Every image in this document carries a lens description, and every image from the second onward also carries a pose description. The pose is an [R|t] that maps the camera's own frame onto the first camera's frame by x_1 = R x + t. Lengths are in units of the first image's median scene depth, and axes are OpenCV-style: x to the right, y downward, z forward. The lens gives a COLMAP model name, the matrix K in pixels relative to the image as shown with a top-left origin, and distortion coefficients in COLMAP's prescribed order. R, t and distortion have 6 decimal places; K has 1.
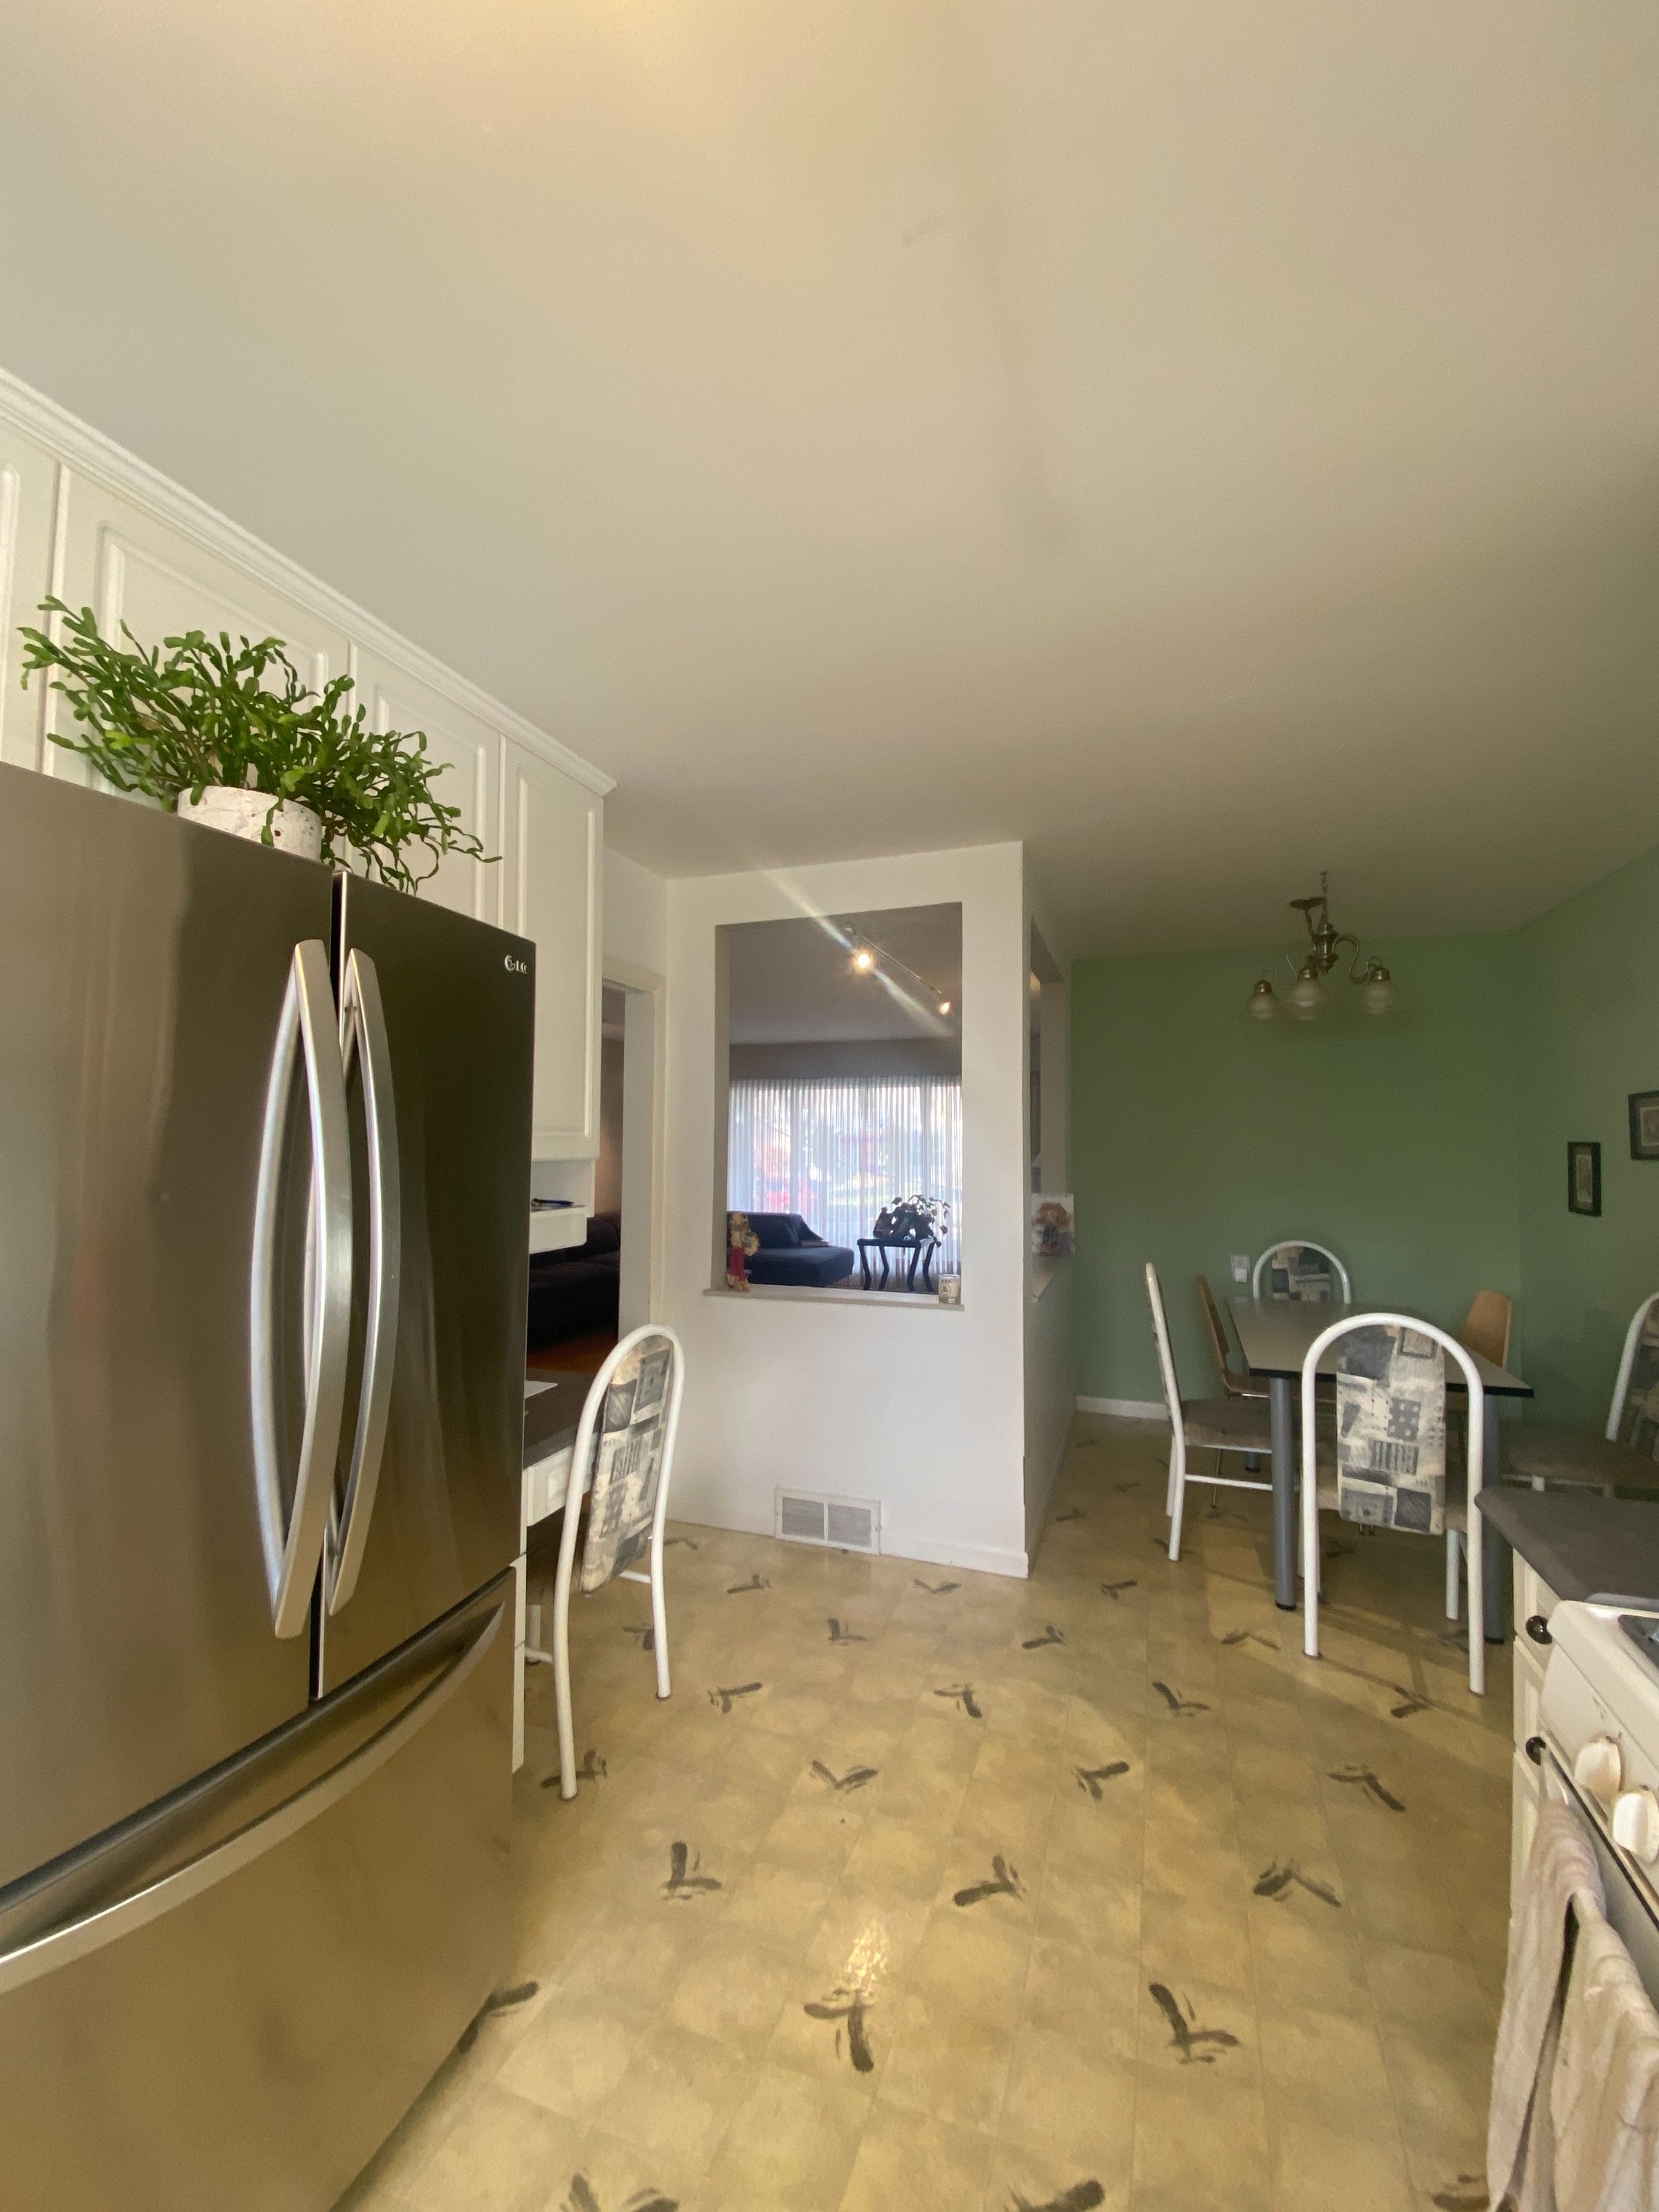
lens RADIAL K [[896.5, 0, 833.6], [0, 896.5, 1104.8], [0, 0, 1]] dist [0.002178, -0.014209]
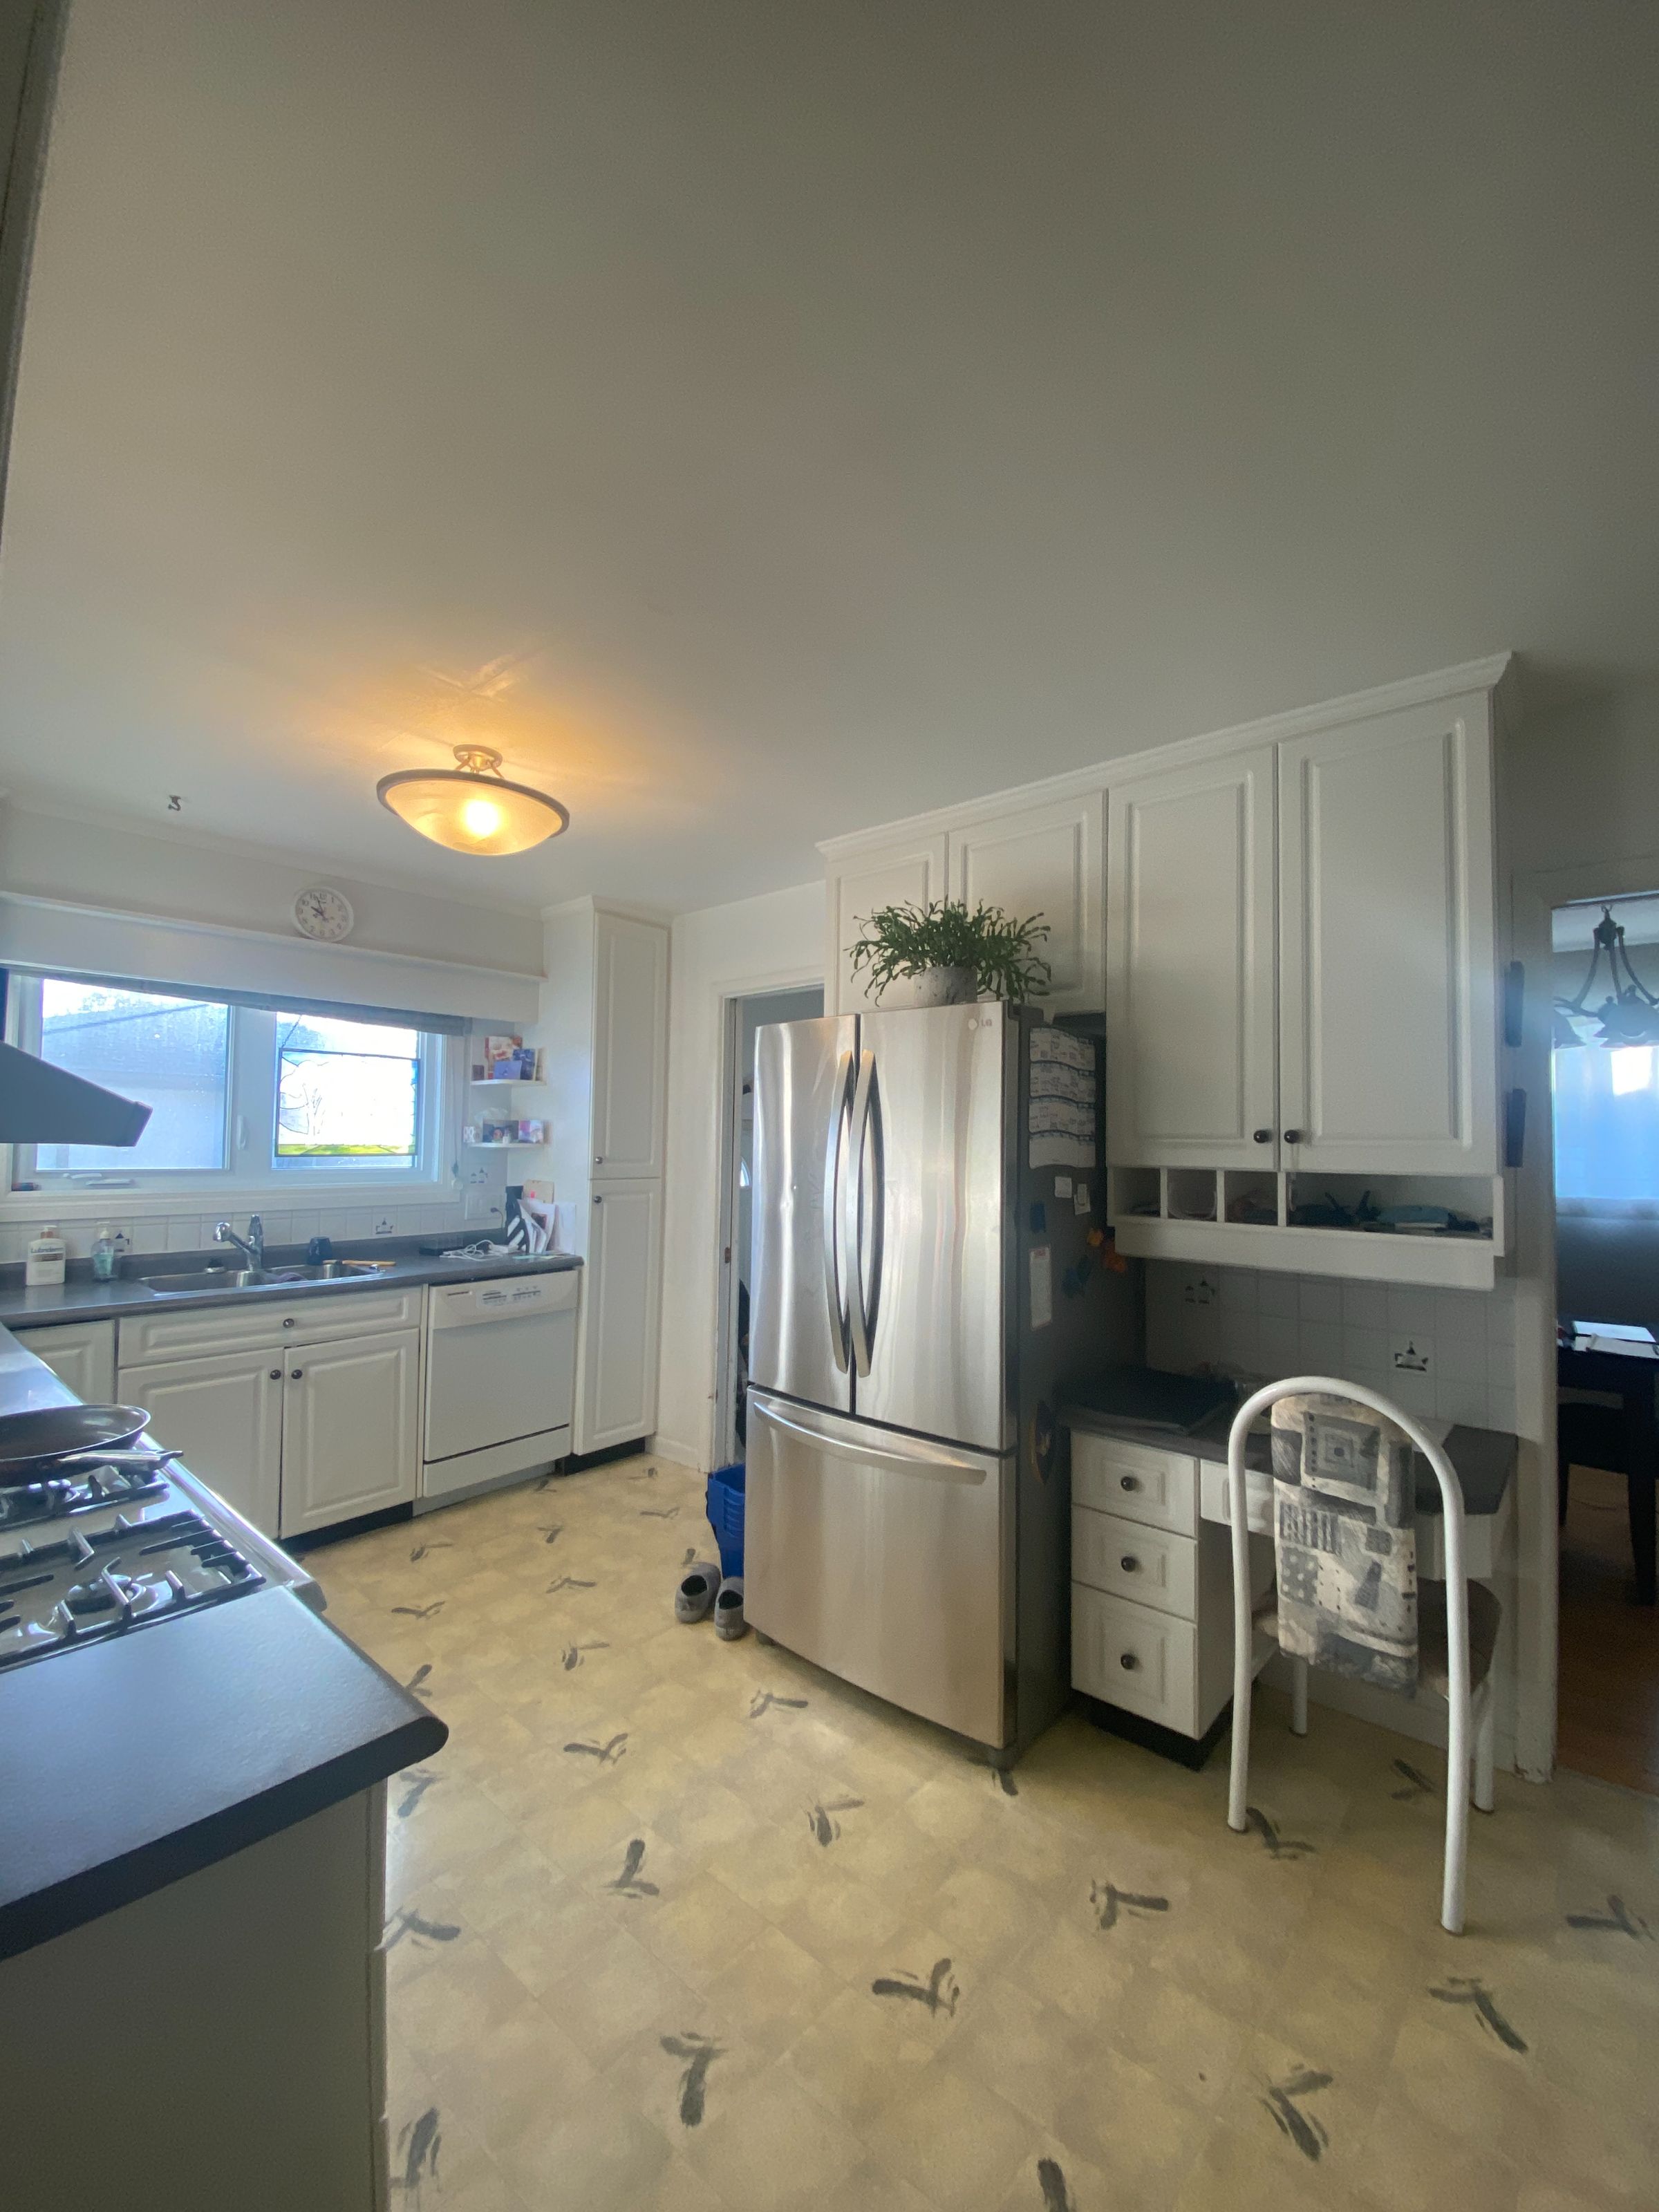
lens RADIAL K [[896.5, 0, 833.6], [0, 896.5, 1104.8], [0, 0, 1]] dist [0.002178, -0.014209]
pose [[-0.350794, -0.037334, -0.935708, 0.723154], [0.020510, 0.998659, -0.047534, 0.028501], [0.936228, -0.035866, -0.349558, 0.880092]]
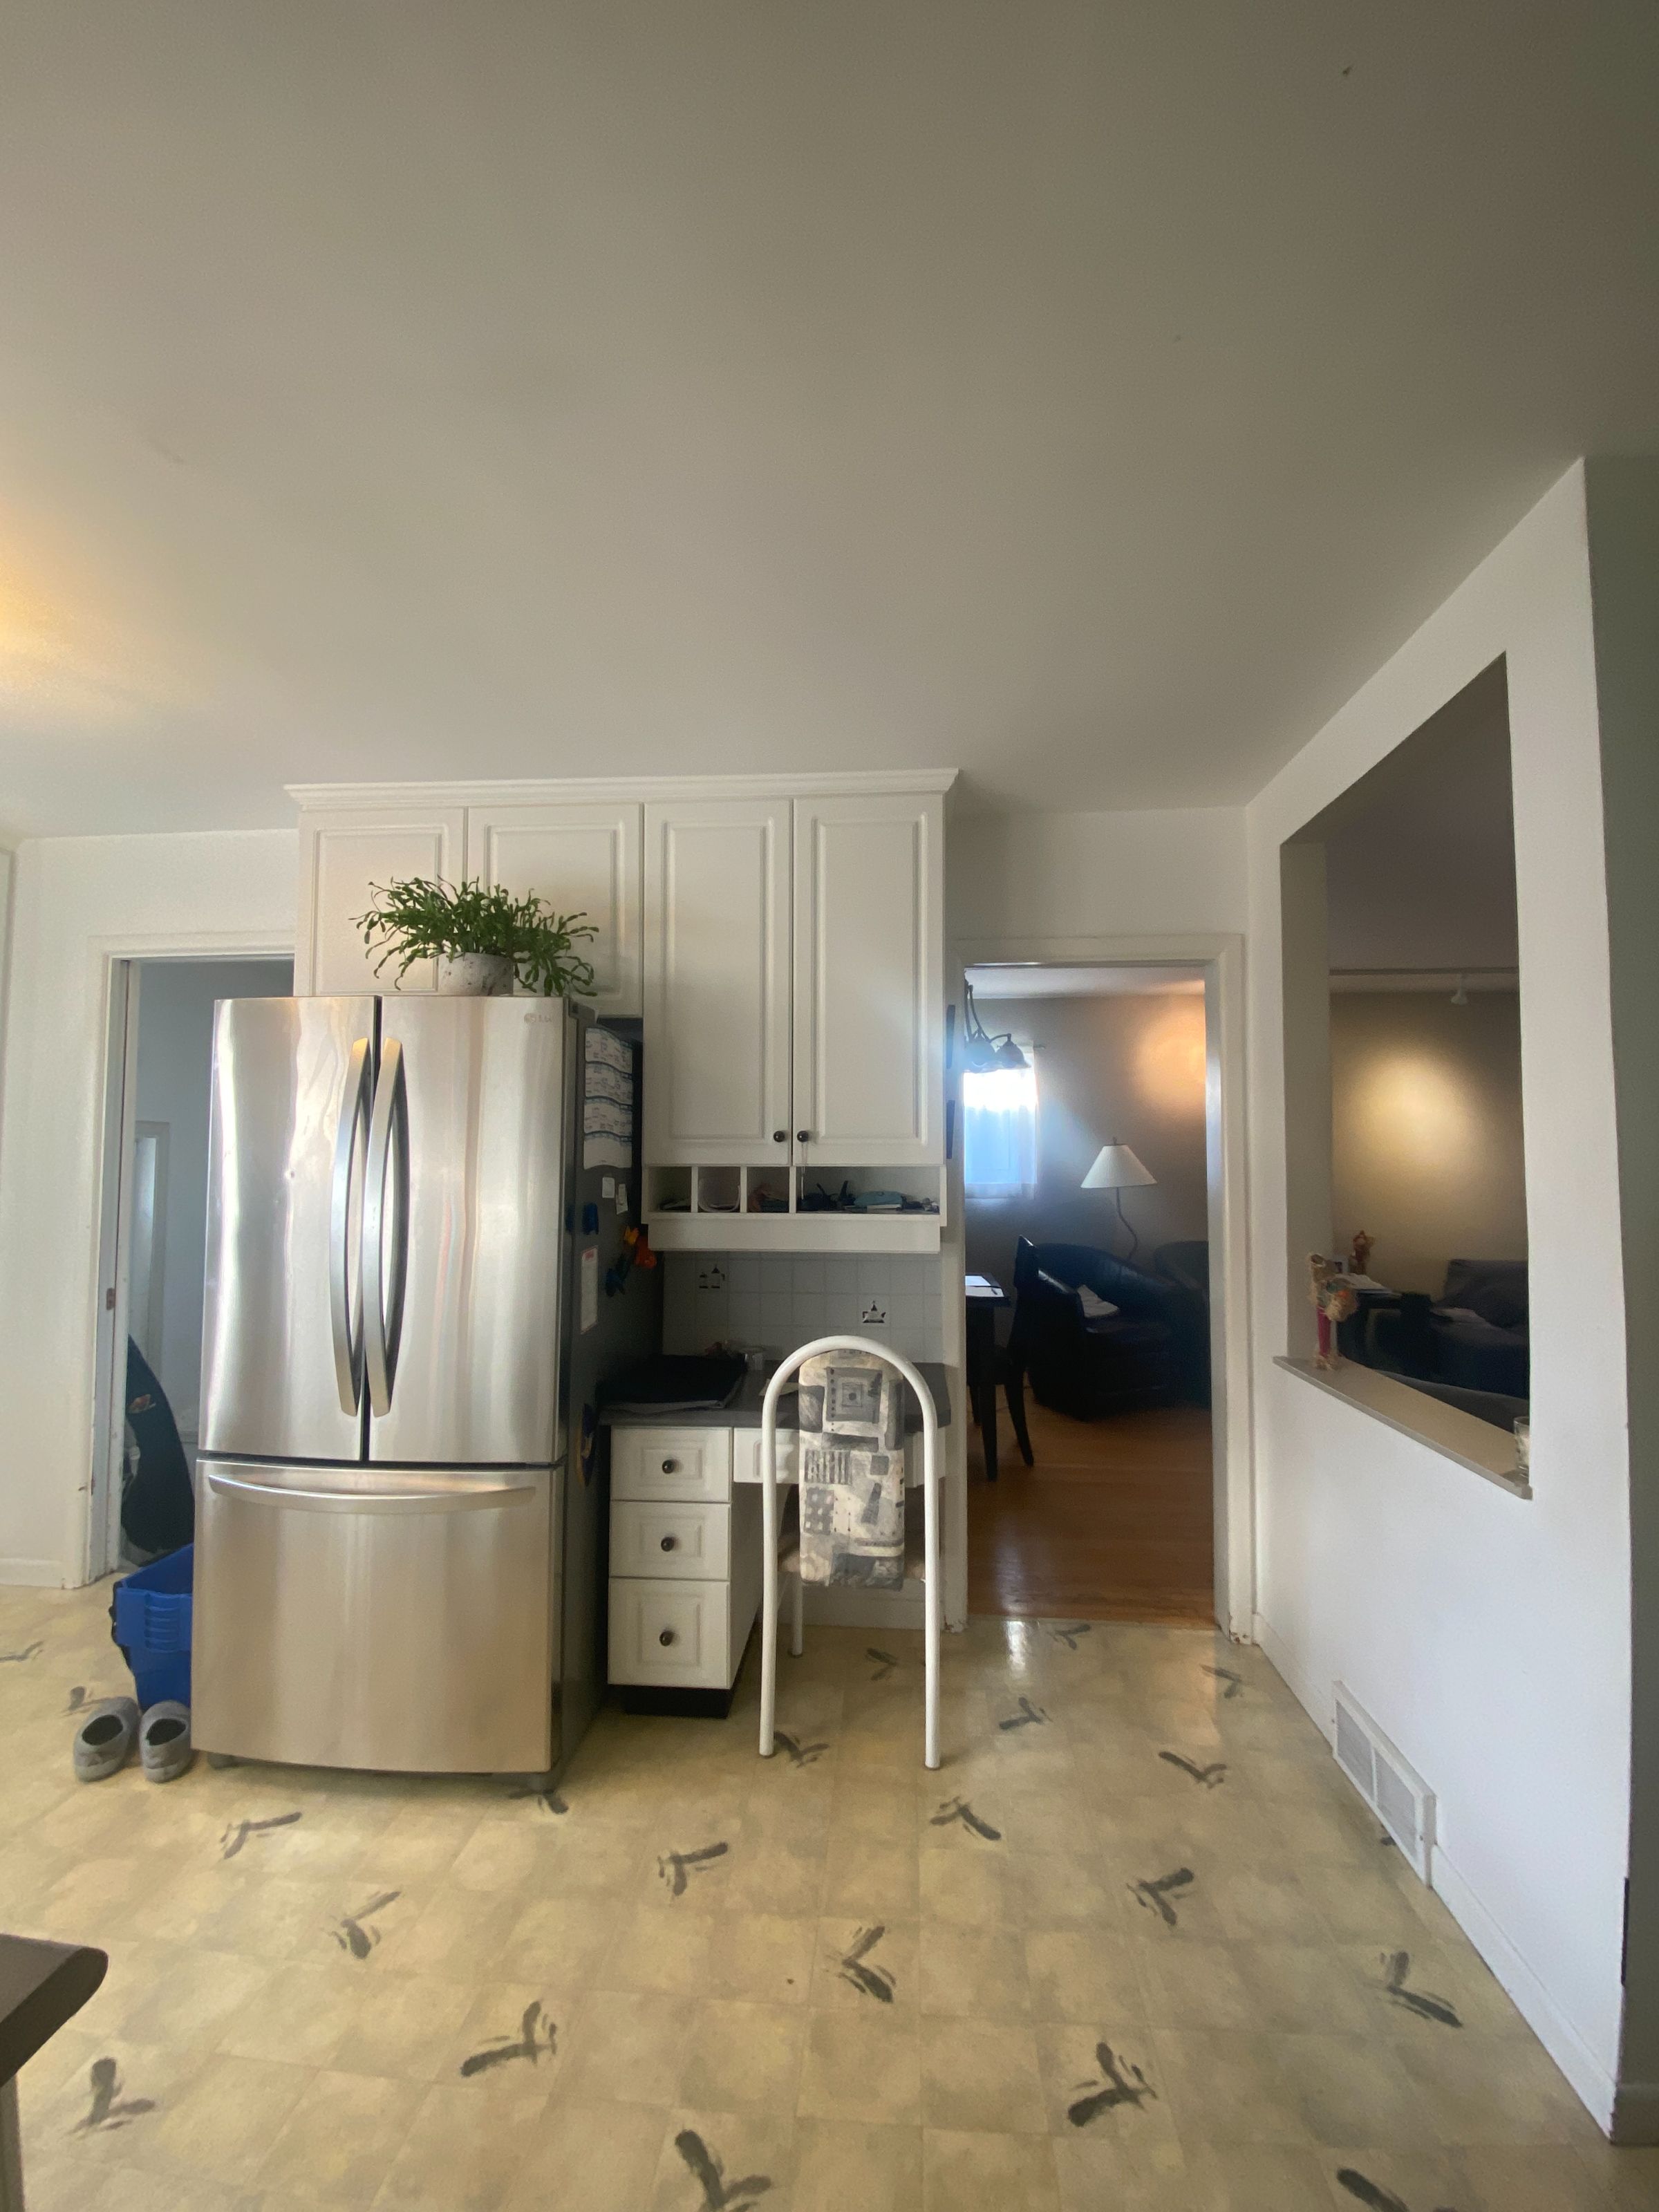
lens RADIAL K [[890.2, 0, 838.4], [0, 890.2, 1101.3], [0, 0, 1]] dist [0.000062, -0.013421]
pose [[0.272223, -0.053016, -0.960773, 0.735999], [0.032204, 0.998424, -0.045969, 0.036052], [0.961695, -0.018426, 0.273501, 0.740570]]
